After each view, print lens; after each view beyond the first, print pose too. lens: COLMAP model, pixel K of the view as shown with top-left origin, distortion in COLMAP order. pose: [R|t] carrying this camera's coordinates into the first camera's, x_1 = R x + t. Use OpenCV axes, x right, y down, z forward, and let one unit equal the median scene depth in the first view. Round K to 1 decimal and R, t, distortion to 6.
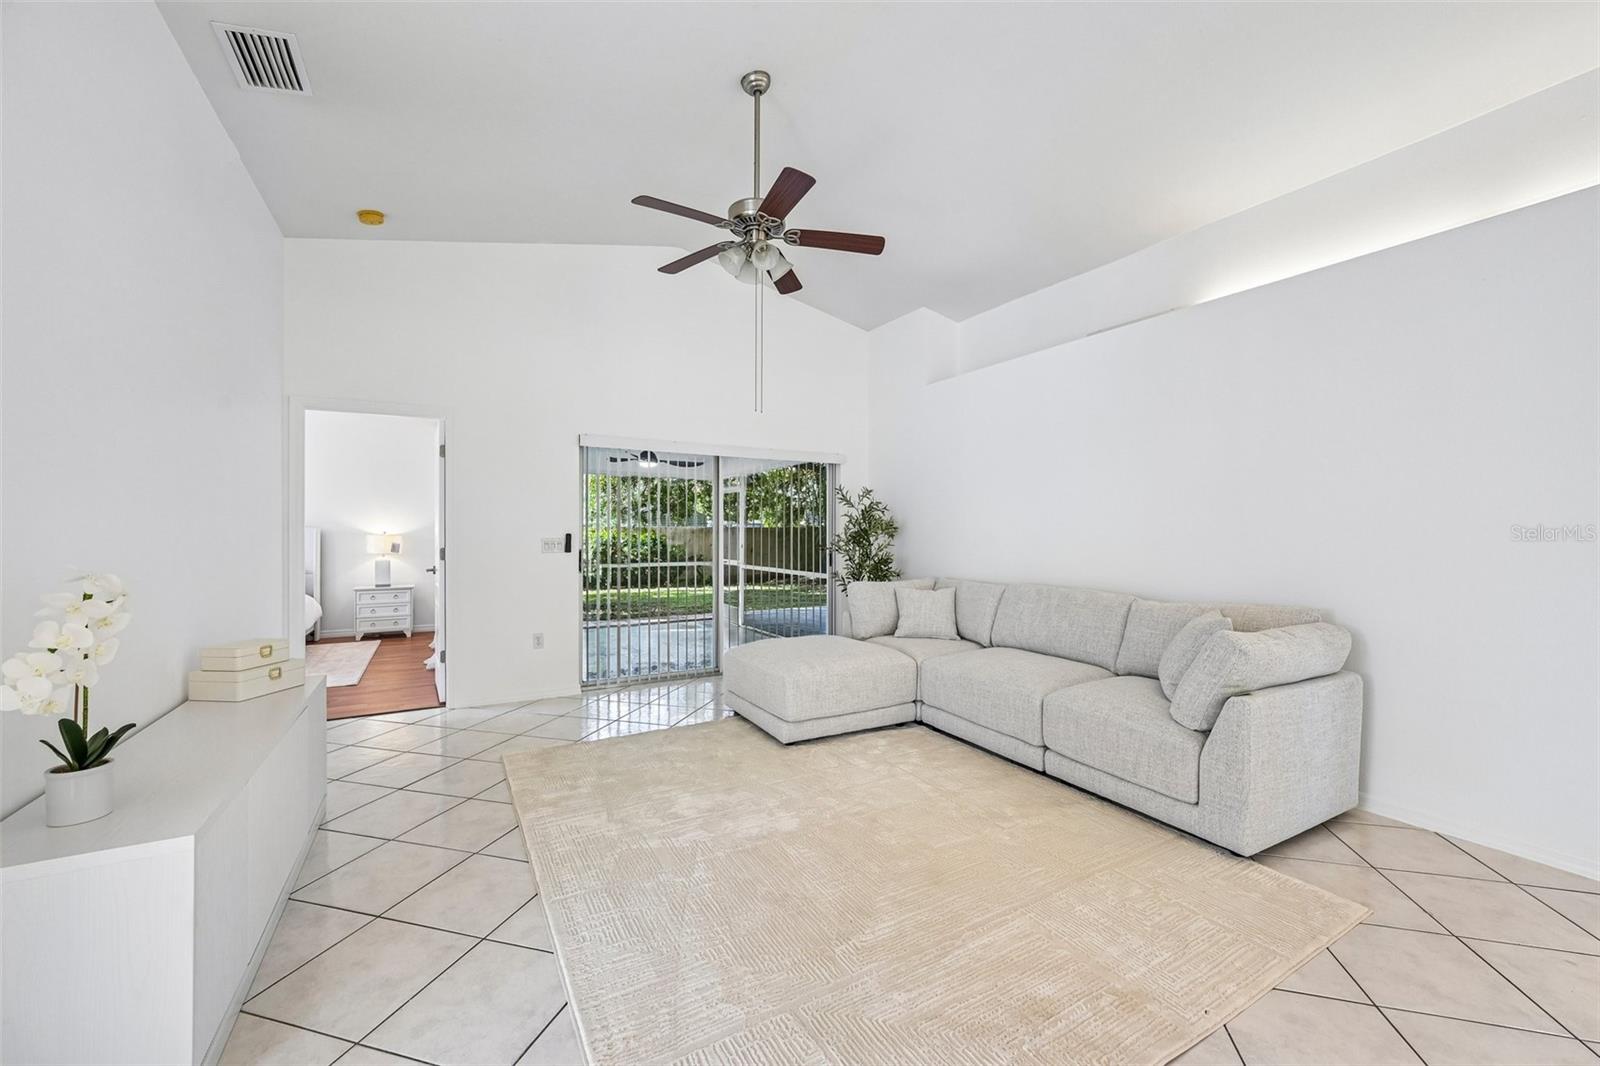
lens RADIAL K [[630.5, 0, 797.6], [0, 630.5, 532.0], [0, 0, 1]] dist [-0.000349, -0.000175]
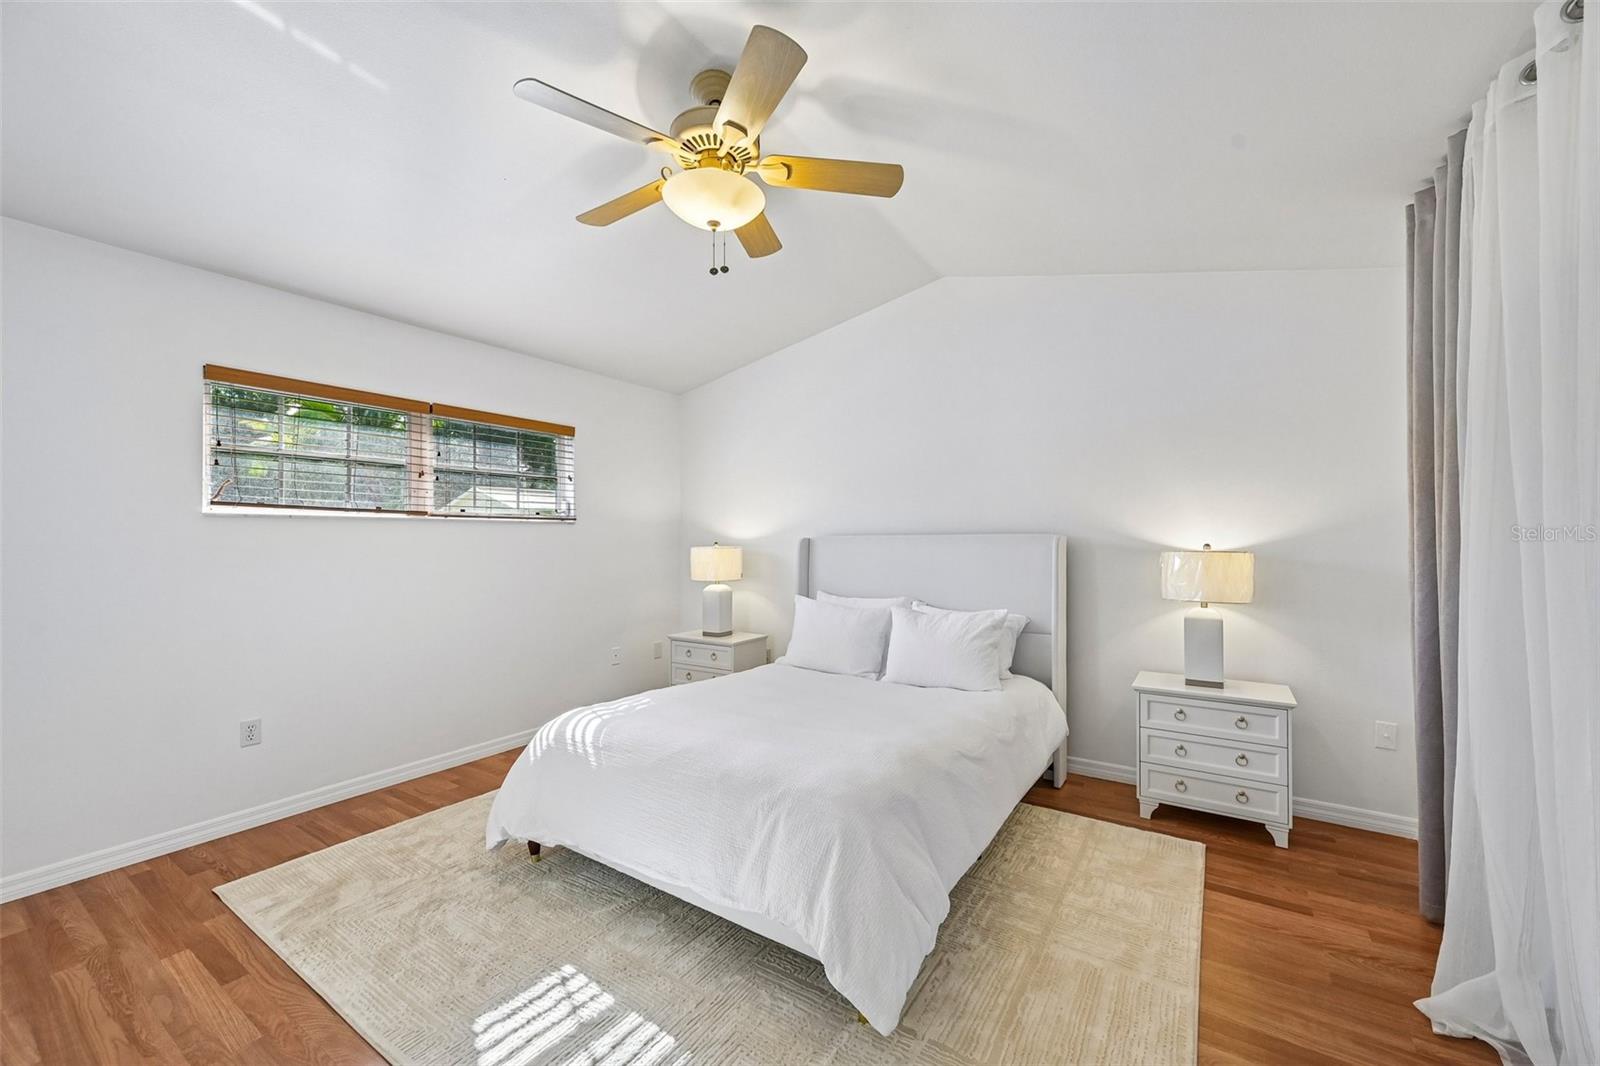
lens RADIAL K [[634.6, 0, 805.9], [0, 634.6, 532.9], [0, 0, 1]] dist [-0.000575, 0.000074]
pose [[0.449788, -0.010060, -0.893079, -0.668965], [0.006065, 0.999948, -0.008210, -0.007608], [0.893115, -0.001724, 0.449825, 0.968256]]
